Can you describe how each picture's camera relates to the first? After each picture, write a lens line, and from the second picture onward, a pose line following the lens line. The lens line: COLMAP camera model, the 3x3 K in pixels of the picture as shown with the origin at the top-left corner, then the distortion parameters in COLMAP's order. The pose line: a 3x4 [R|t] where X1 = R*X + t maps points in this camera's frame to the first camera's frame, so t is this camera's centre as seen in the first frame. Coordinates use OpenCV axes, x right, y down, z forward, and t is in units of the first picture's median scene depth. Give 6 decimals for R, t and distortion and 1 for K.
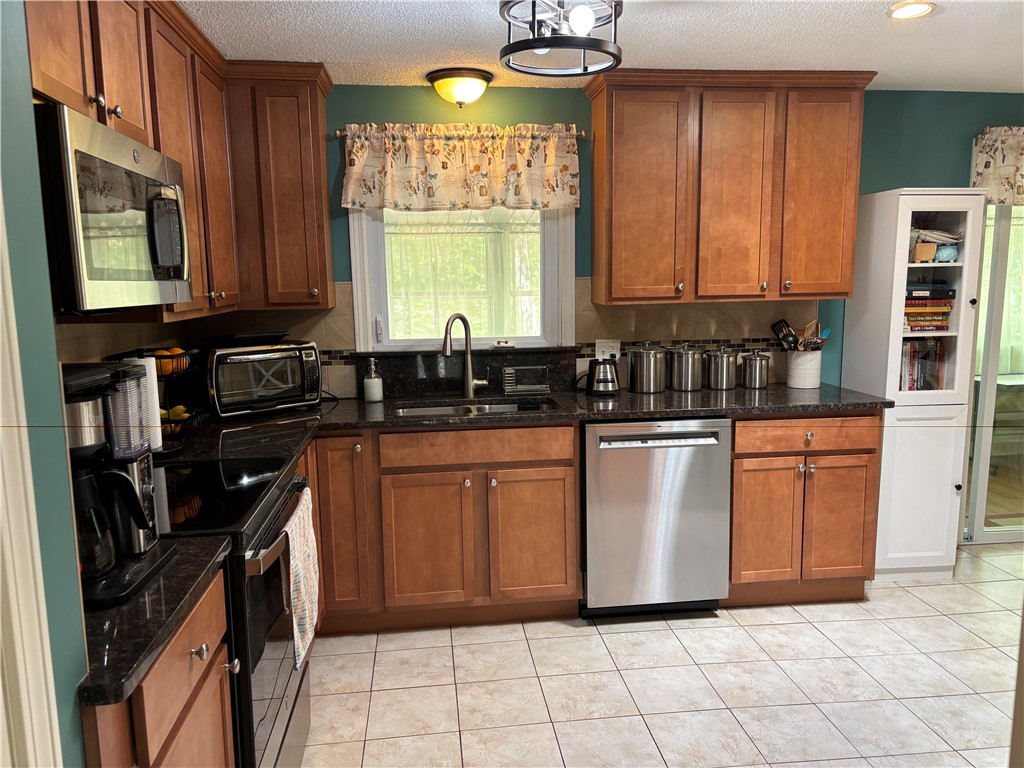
lens RADIAL K [[771.7, 0, 517.1], [0, 771.7, 390.4], [0, 0, 1]] dist [0.057112, -0.056471]
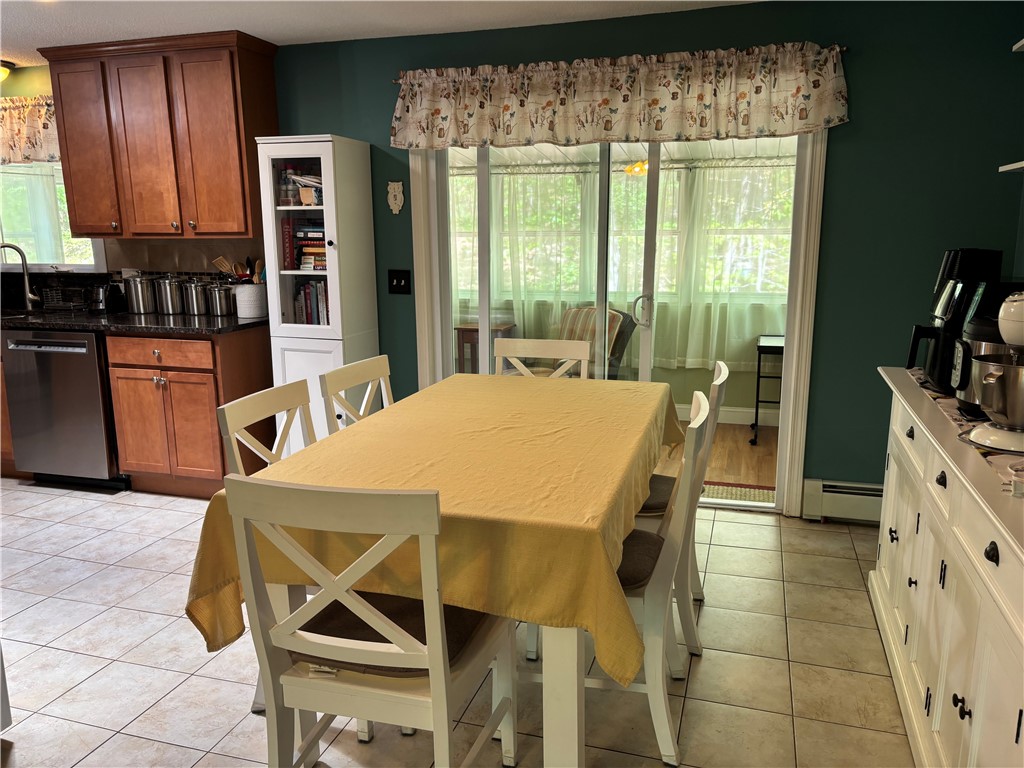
lens RADIAL K [[771.7, 0, 513.1], [0, 771.7, 382.9], [0, 0, 1]] dist [0.057112, -0.056471]
pose [[0.912374, 0.088695, -0.399634, 1.285894], [-0.060833, 0.994782, 0.081901, -0.026173], [0.404813, -0.050413, 0.913009, 0.124530]]
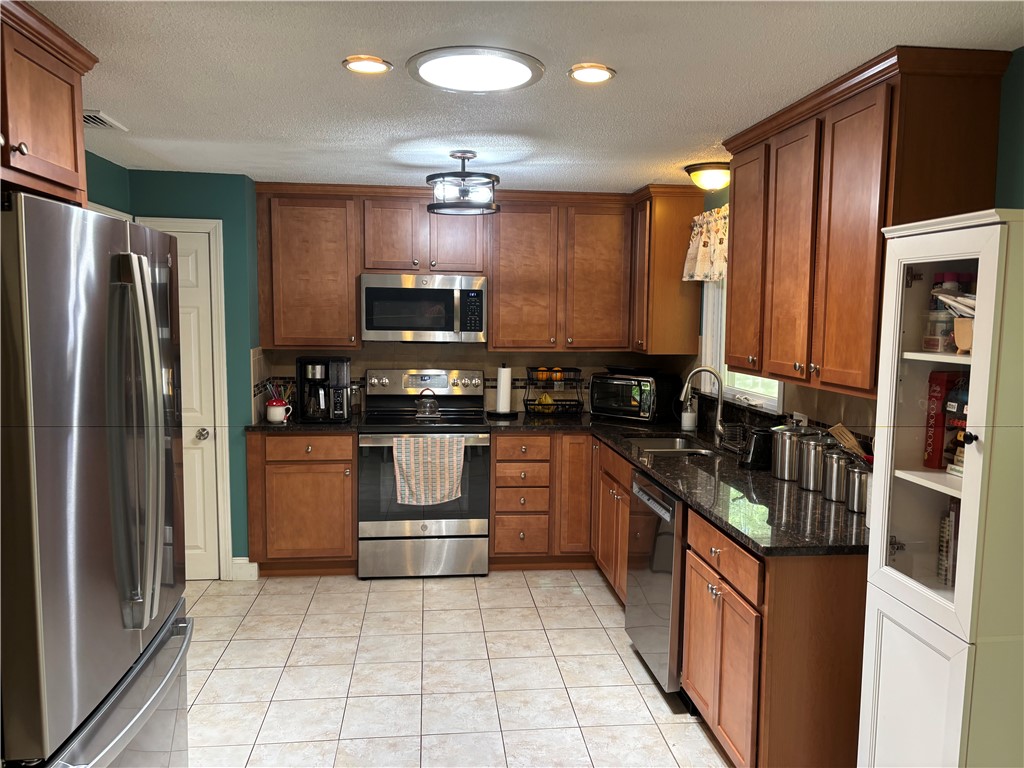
lens RADIAL K [[771.7, 0, 519.1], [0, 771.7, 393.3], [0, 0, 1]] dist [0.057112, -0.056471]
pose [[-0.002782, 0.121048, -0.992643, 1.102260], [-0.146307, 0.981916, 0.120150, -0.163566], [0.989235, 0.145565, 0.014978, 0.724368]]
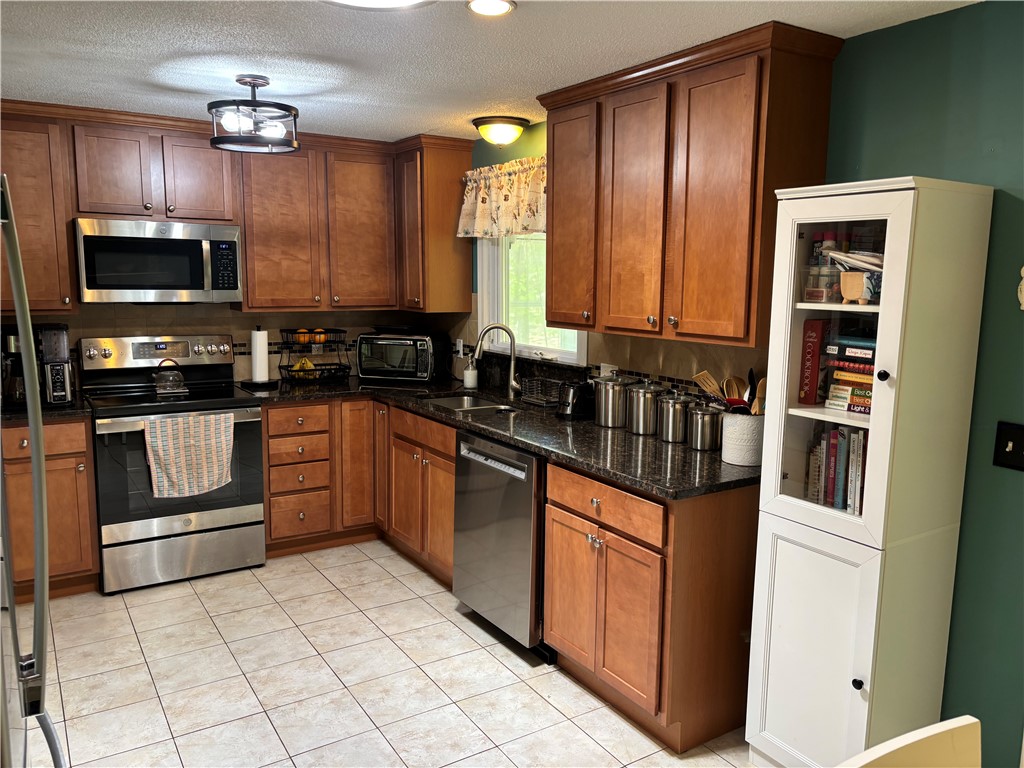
lens RADIAL K [[771.7, 0, 513.3], [0, 771.7, 385.1], [0, 0, 1]] dist [0.057112, -0.056471]
pose [[0.436638, 0.148890, -0.887231, 1.000372], [-0.139040, 0.985529, 0.096958, -0.127572], [0.888828, 0.081025, 0.451021, 0.511512]]
